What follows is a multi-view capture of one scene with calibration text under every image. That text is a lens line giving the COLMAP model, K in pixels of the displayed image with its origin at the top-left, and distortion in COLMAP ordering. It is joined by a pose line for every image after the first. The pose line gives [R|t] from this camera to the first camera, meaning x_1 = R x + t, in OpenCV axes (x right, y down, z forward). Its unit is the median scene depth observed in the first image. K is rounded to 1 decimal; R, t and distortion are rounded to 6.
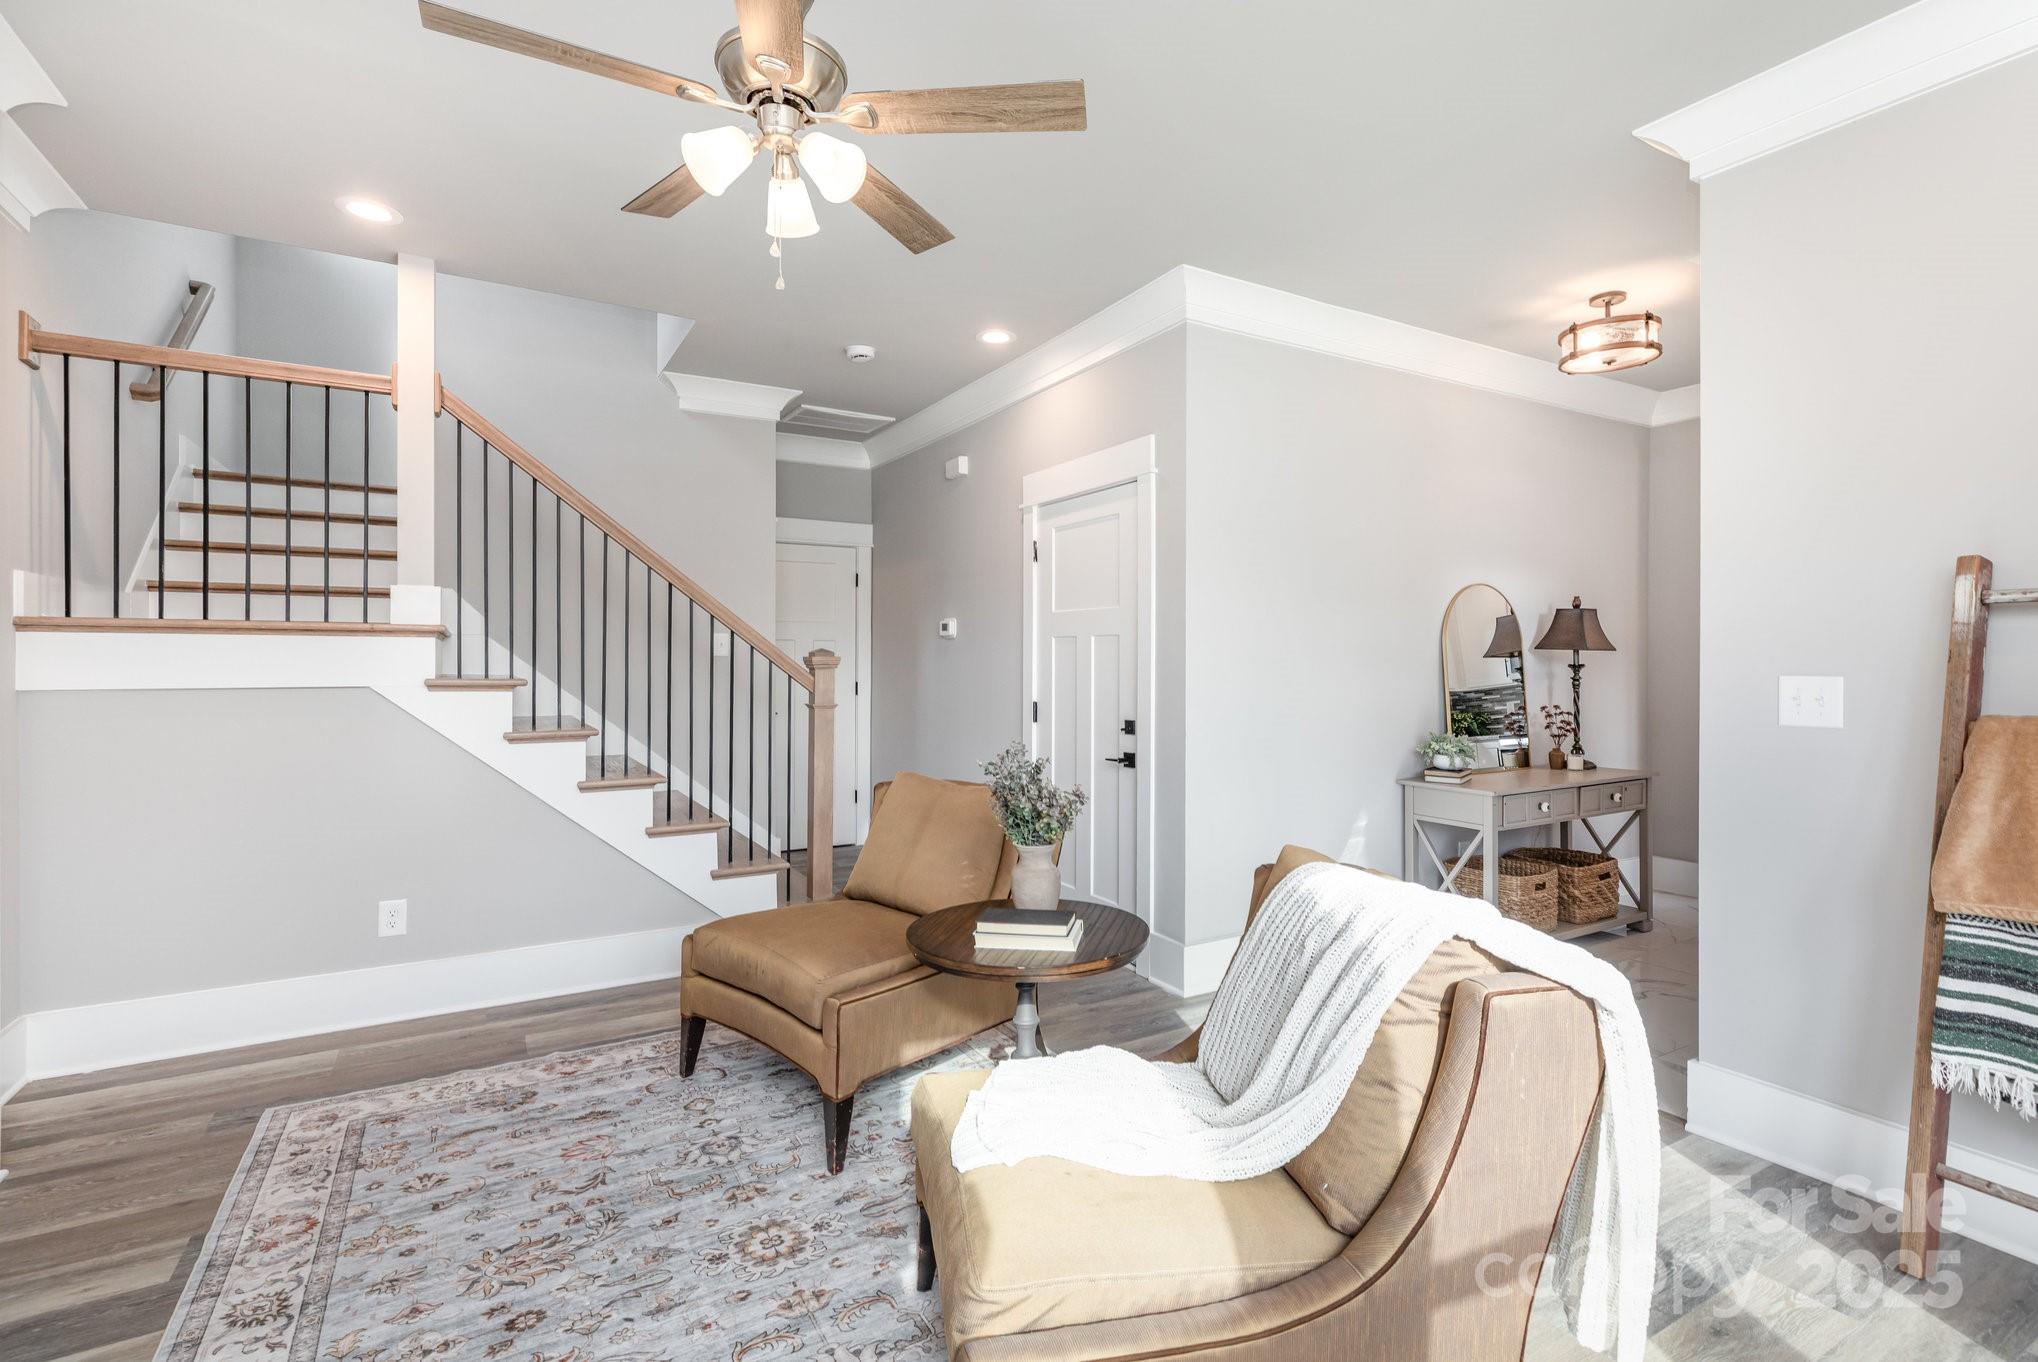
lens RADIAL K [[935.0, 0, 1020.0], [0, 935.0, 663.0], [0, 0, 1]] dist [0.001188, 0.000108]
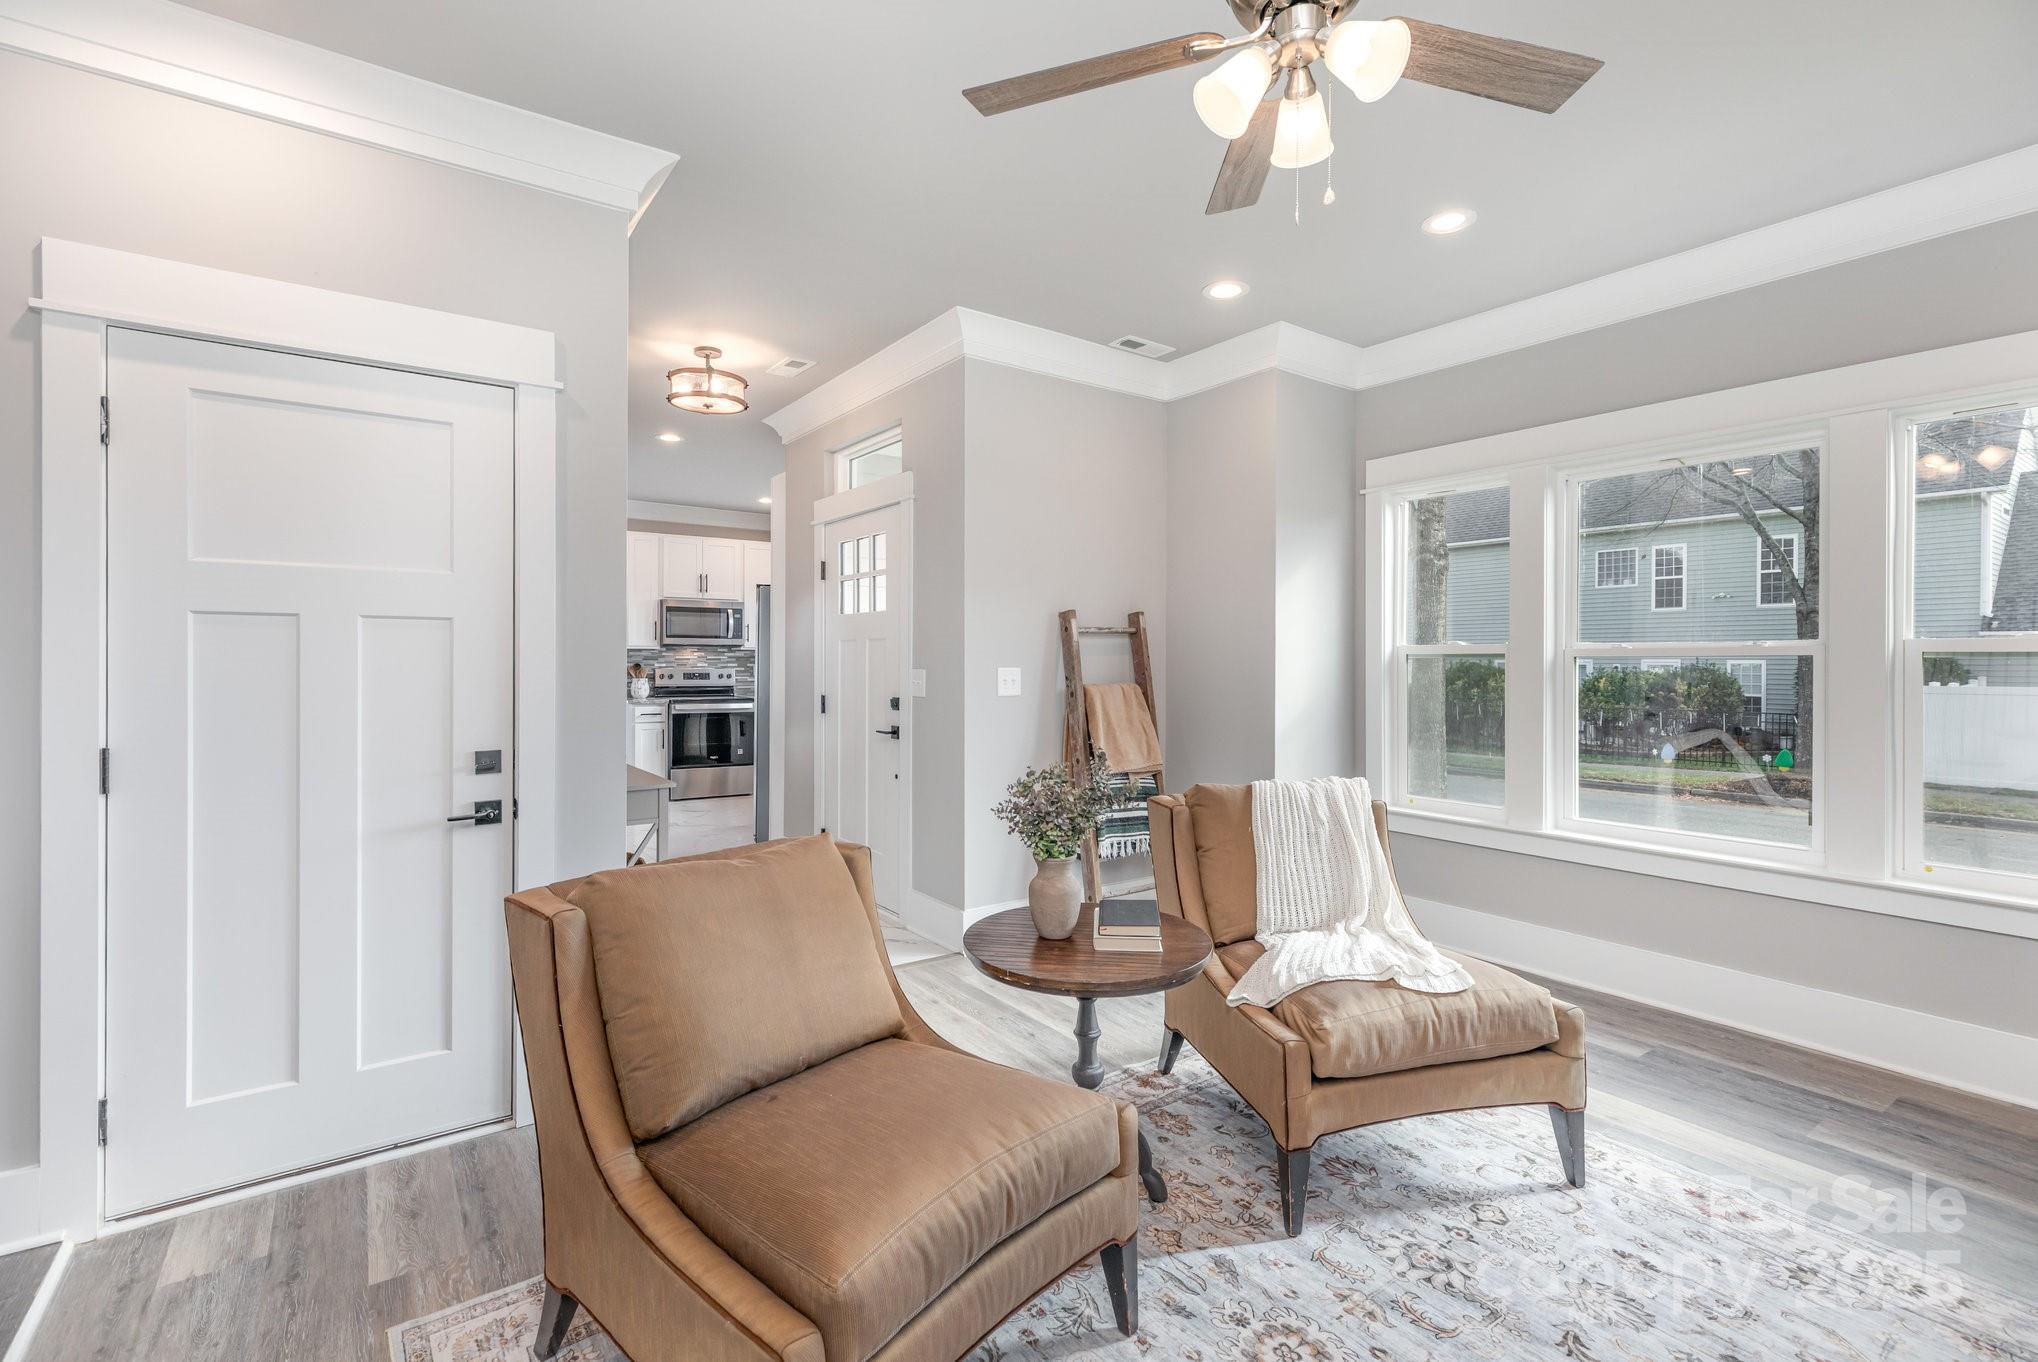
lens RADIAL K [[935.0, 0, 1022.8], [0, 935.0, 674.6], [0, 0, 1]] dist [0.001188, 0.000108]
pose [[-0.097702, -0.016762, 0.995075, -1.015548], [0.002953, 0.999849, 0.017132, -0.003656], [-0.995211, 0.004613, -0.097637, 1.253107]]
